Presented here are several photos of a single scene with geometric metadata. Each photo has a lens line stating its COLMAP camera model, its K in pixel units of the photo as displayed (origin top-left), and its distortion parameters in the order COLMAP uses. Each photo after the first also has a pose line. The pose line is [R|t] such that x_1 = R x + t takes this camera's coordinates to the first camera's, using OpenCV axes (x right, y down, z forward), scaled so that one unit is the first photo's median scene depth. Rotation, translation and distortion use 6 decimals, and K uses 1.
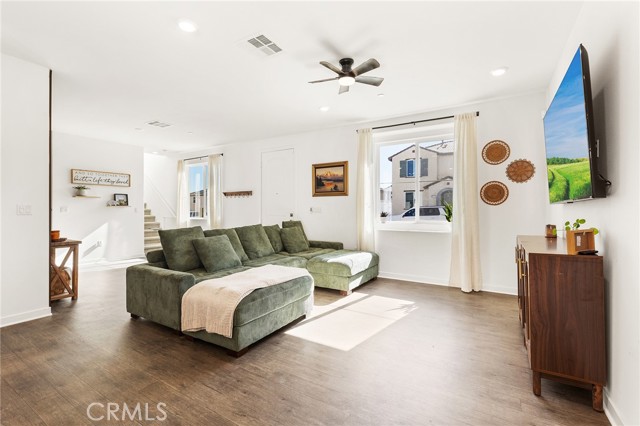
lens RADIAL K [[290.0, 0, 320.0], [0, 290.0, 213.0], [0, 0, 1]] dist [0.002383, 0.000290]
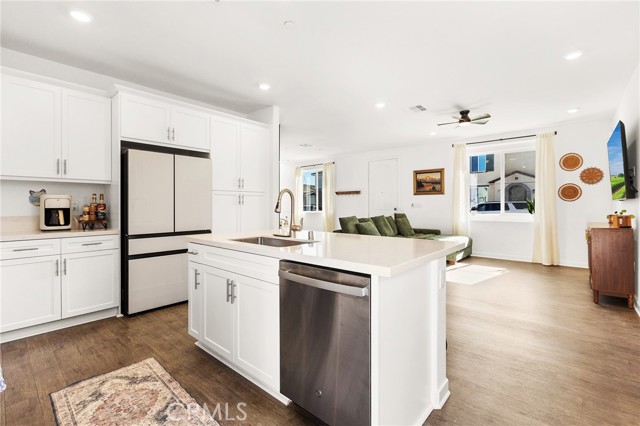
lens RADIAL K [[286.0, 0, 323.4], [0, 286.0, 207.0], [0, 0, 1]] dist [0.001952, 0.000402]
pose [[0.985907, -0.000708, -0.167290, -0.279069], [-0.000092, 0.999989, -0.004779, 0.005014], [0.167292, 0.004728, 0.985896, -0.459972]]
